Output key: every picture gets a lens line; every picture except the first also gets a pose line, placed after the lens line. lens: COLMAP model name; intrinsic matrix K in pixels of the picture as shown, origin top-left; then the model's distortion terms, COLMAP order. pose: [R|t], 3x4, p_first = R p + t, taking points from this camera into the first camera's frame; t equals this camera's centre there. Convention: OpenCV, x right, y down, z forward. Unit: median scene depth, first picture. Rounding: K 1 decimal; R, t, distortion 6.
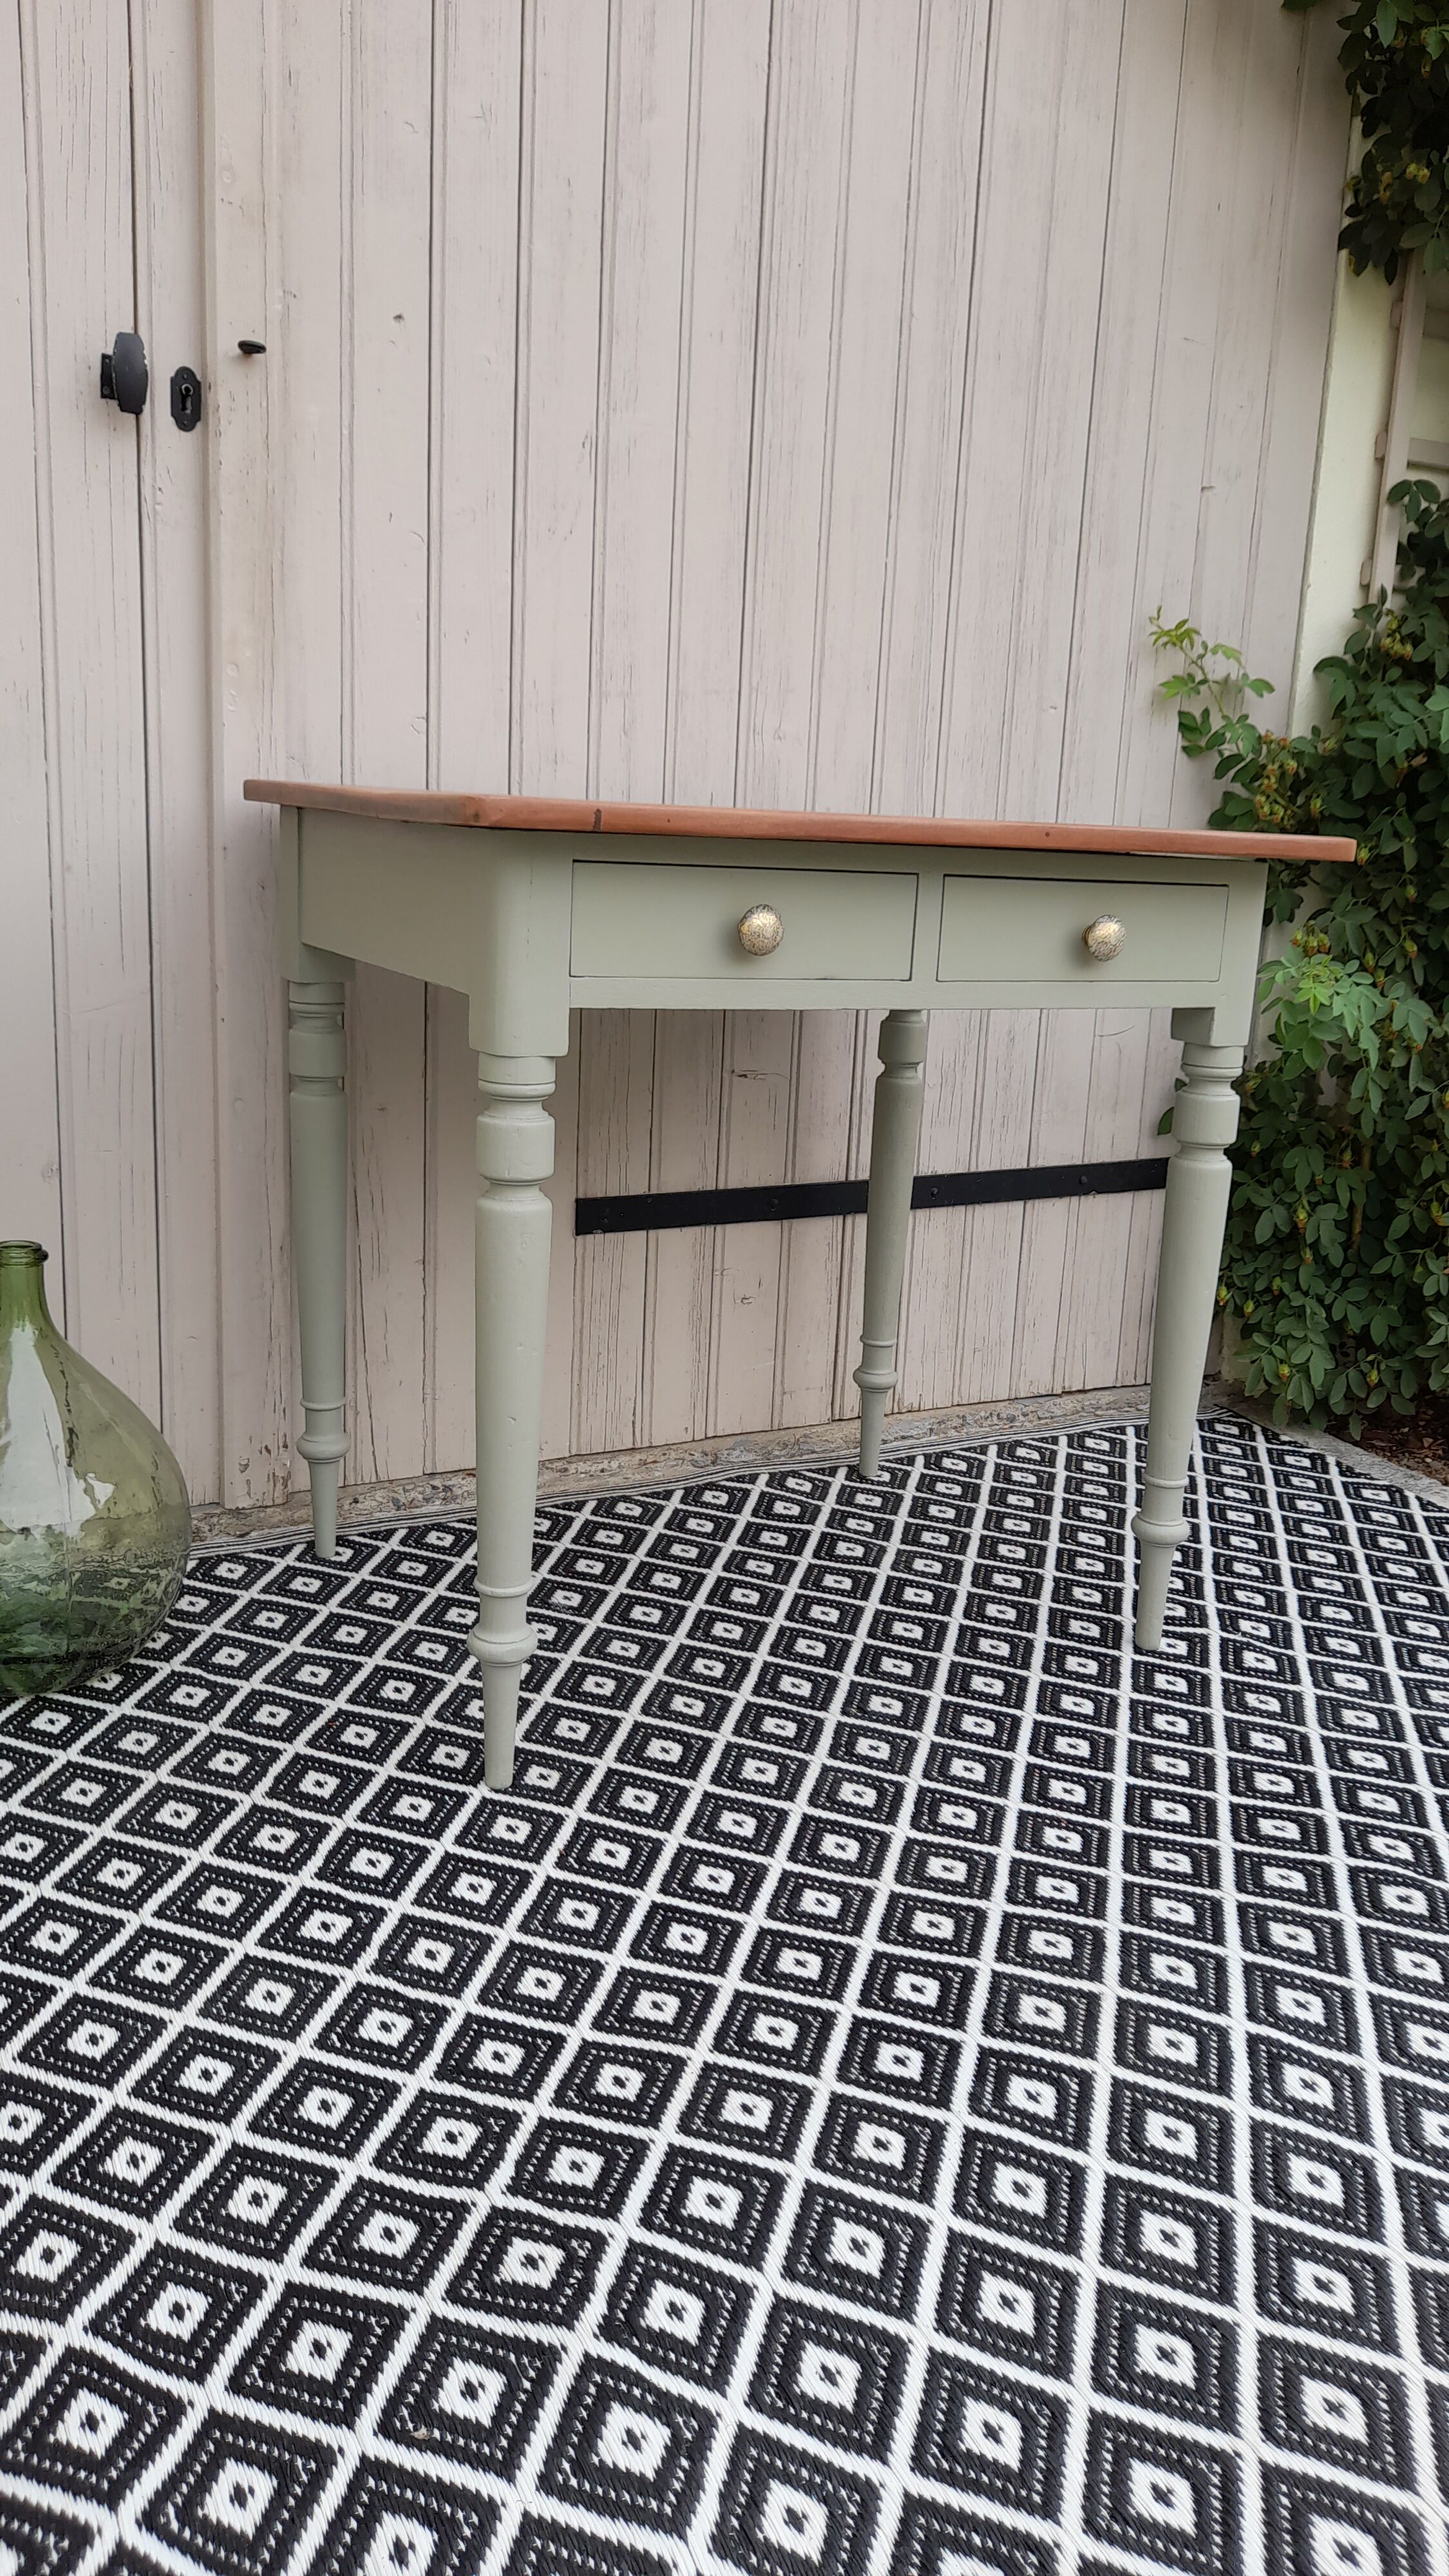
lens RADIAL K [[1890.4, 0, 714.1], [0, 1890.4, 1281.4], [0, 0, 1]] dist [0.046096, -0.068735]
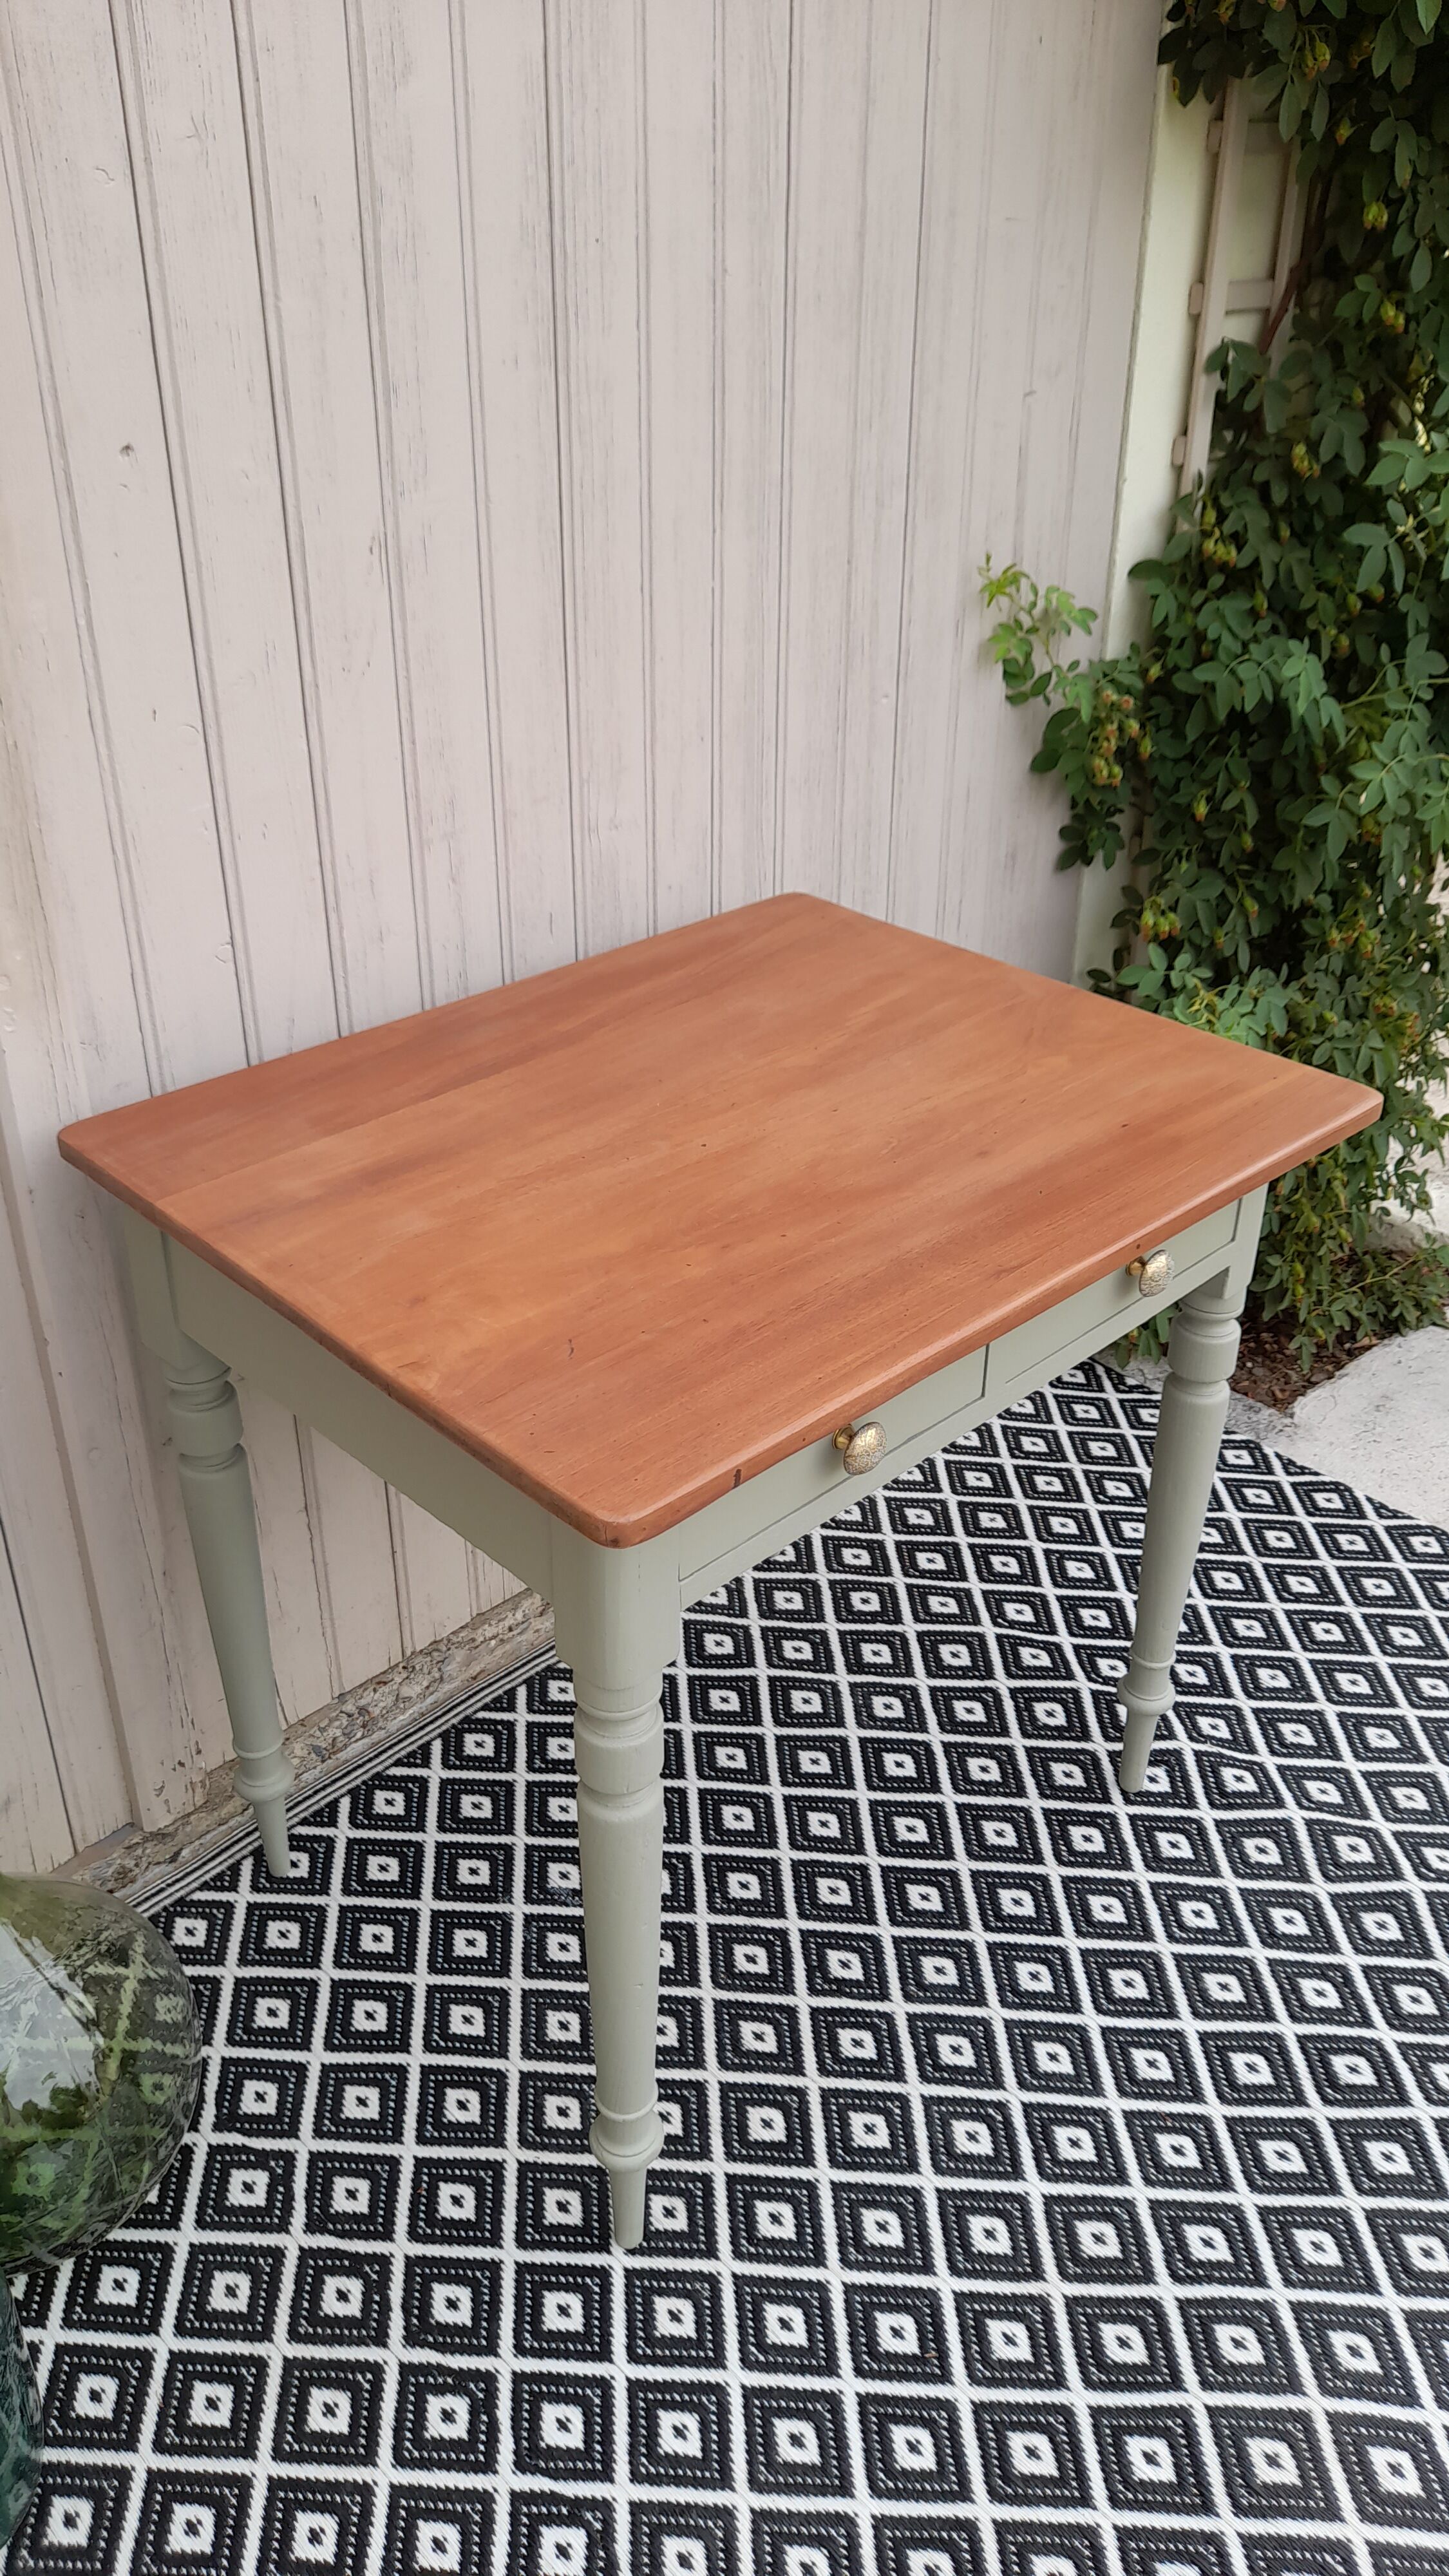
lens RADIAL K [[1901.3, 0, 717.5], [0, 1901.3, 1280.9], [0, 0, 1]] dist [0.032585, -0.047154]
pose [[0.958918, -0.176172, 0.222349, -0.148561], [0.102442, 0.945952, 0.307702, -0.361930], [-0.264540, -0.272283, 0.925138, 0.164038]]
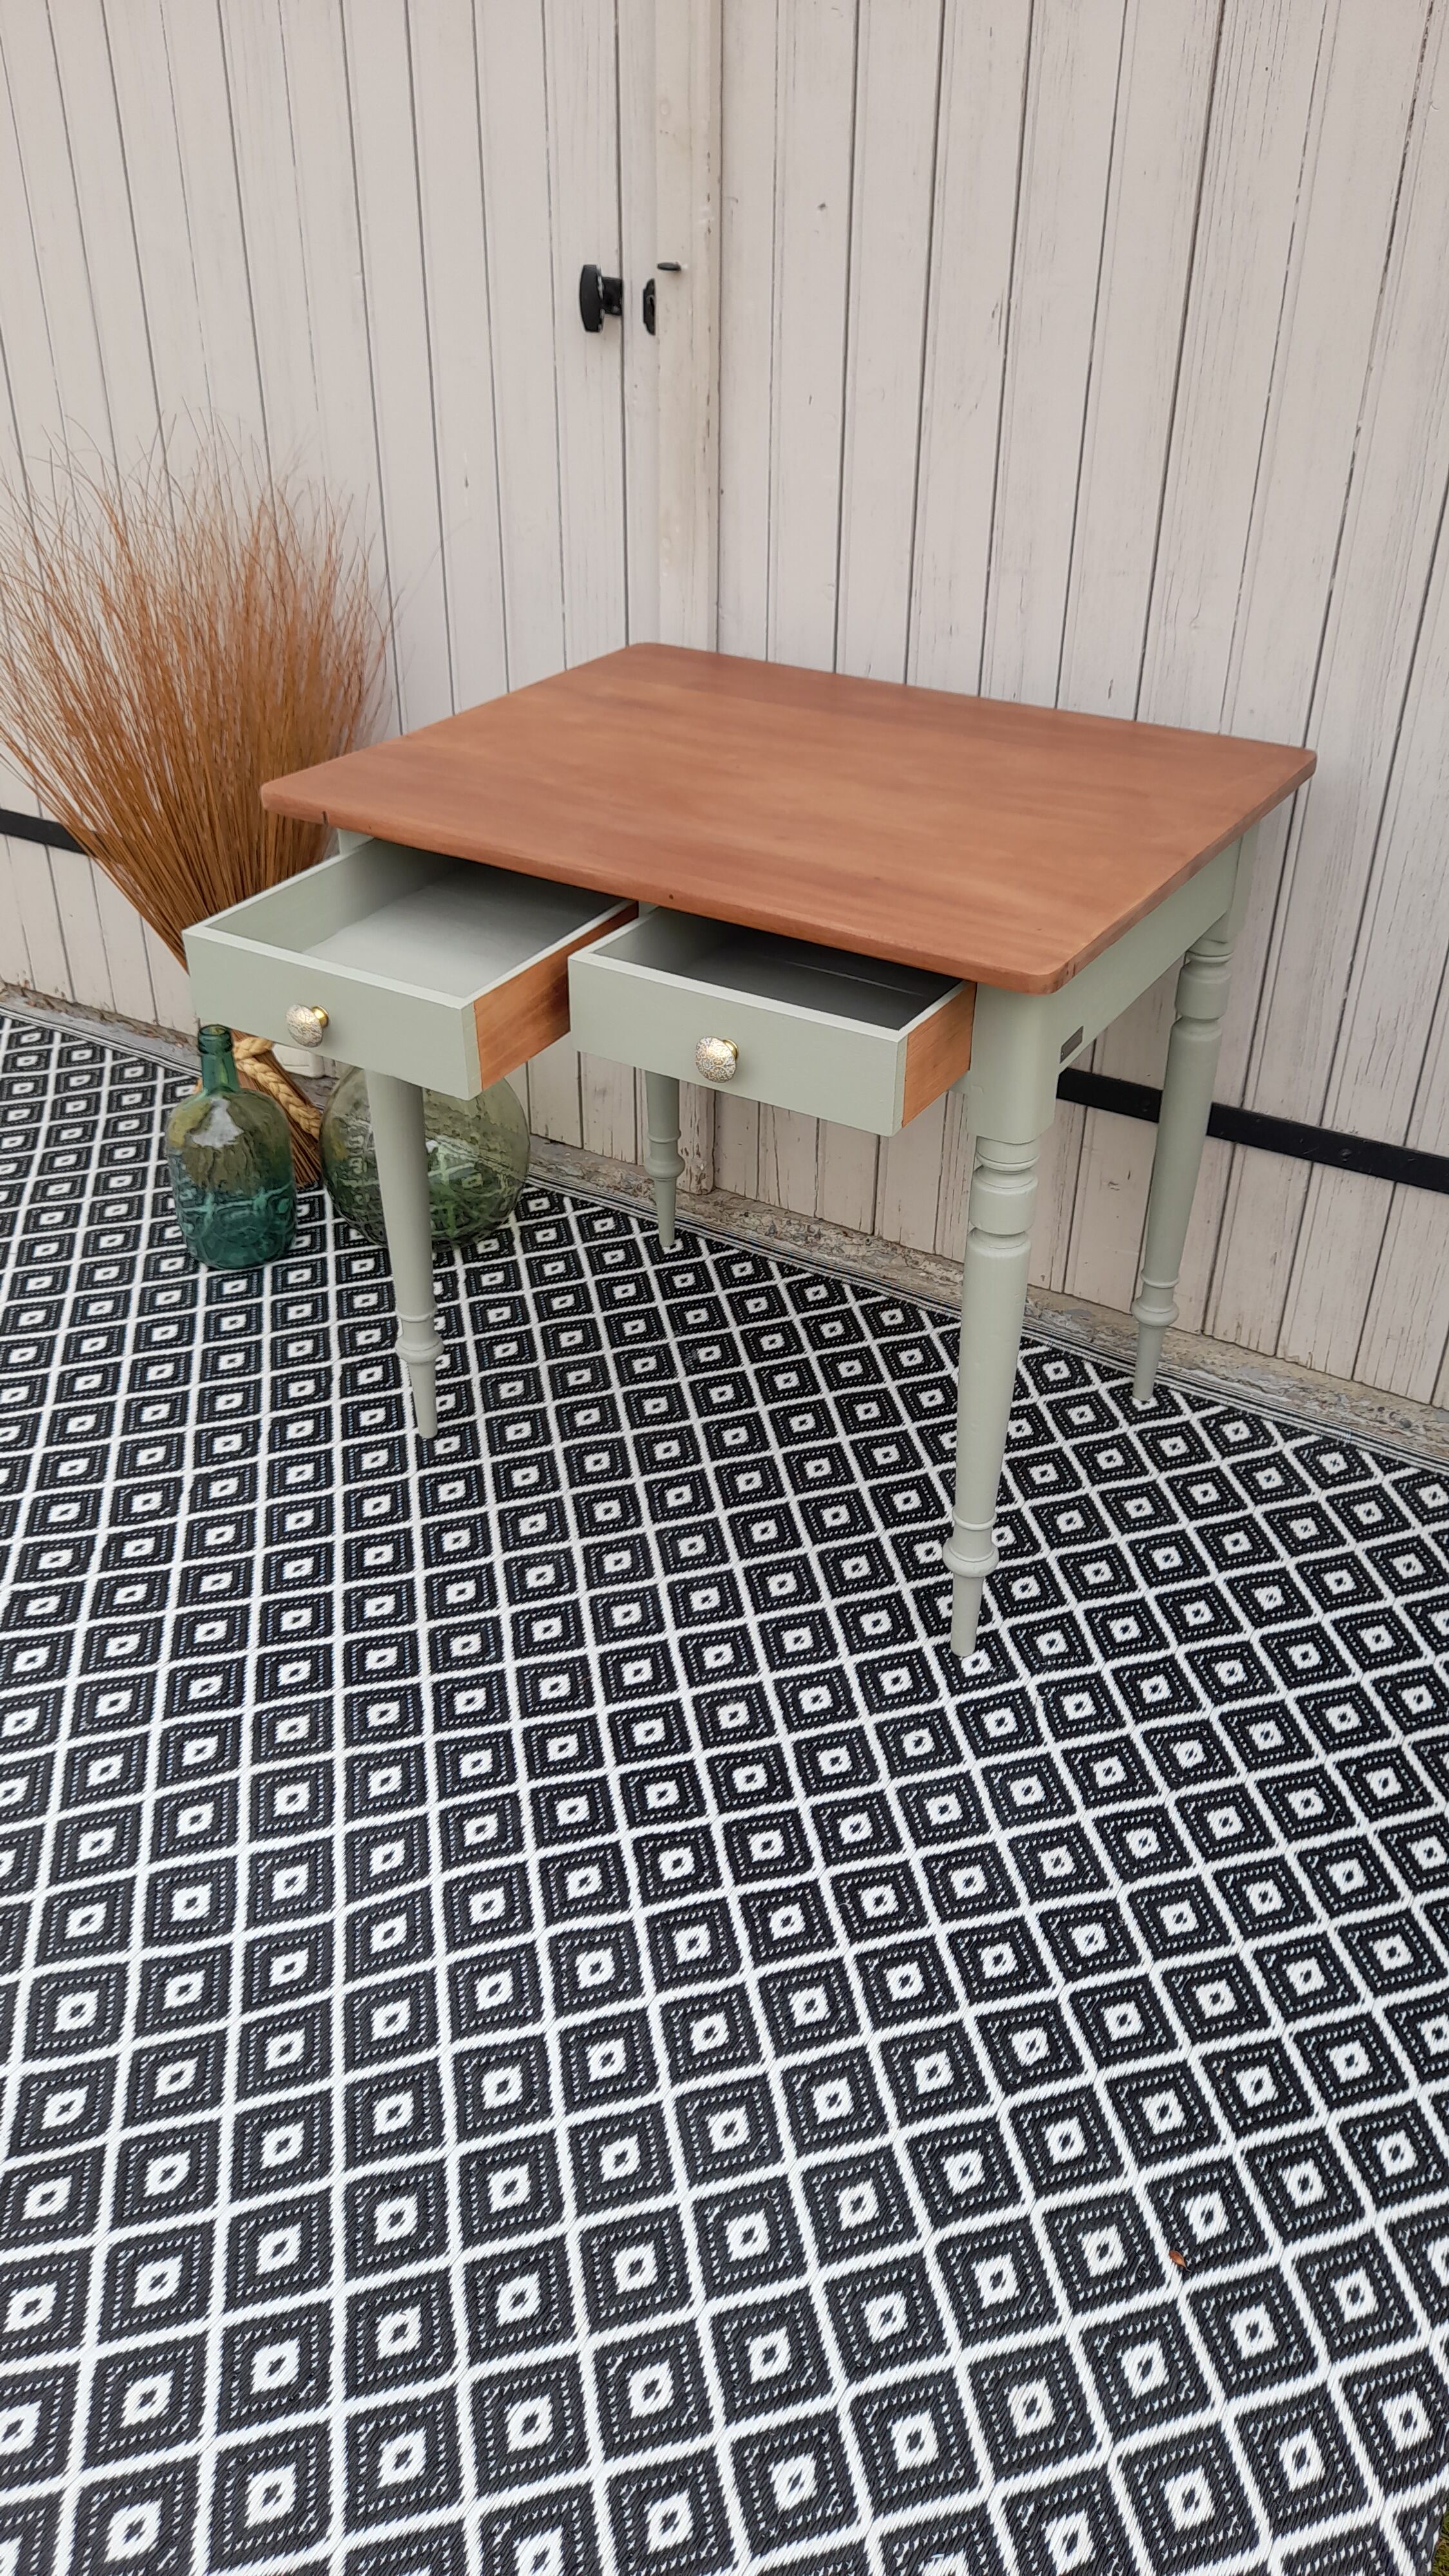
lens RADIAL K [[1881.5, 0, 712.6], [0, 1881.5, 1279.2], [0, 0, 1]] dist [0.043566, -0.057169]
pose [[0.496843, 0.422877, -0.757841, 0.761657], [-0.186683, 0.904884, 0.382538, -0.317784], [0.847524, -0.048585, 0.528529, 0.319718]]
